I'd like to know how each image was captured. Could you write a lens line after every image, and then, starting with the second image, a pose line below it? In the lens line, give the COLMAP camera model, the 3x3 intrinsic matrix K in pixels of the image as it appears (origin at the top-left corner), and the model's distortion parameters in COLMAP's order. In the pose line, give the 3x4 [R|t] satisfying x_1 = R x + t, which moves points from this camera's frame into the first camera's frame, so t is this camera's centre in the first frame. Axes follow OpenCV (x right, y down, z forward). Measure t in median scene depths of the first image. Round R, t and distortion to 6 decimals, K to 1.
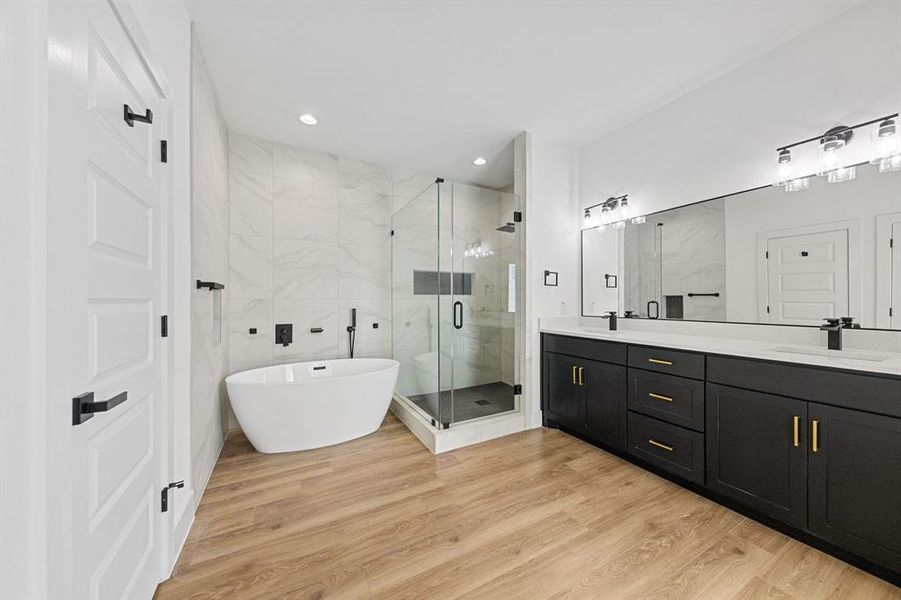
lens RADIAL K [[320.4, 0, 458.2], [0, 320.4, 298.4], [0, 0, 1]] dist [0.010109, -0.000029]
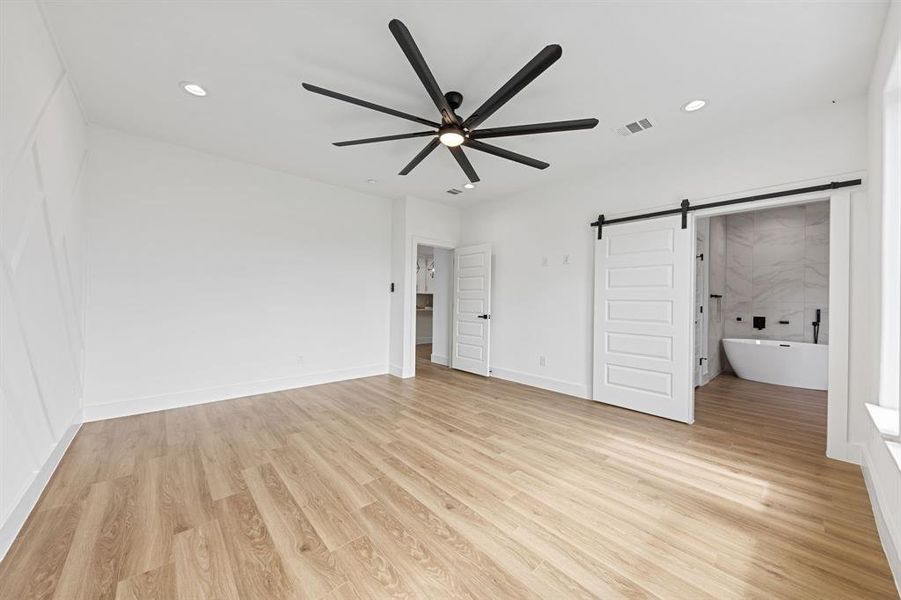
lens RADIAL K [[320.4, 0, 458.2], [0, 320.4, 299.0], [0, 0, 1]] dist [0.010109, -0.000029]
pose [[0.243525, 0.002983, -0.969890, 0.726629], [-0.010868, 0.999941, 0.000347, 0.002652], [0.969834, 0.010456, 0.243543, -0.960535]]
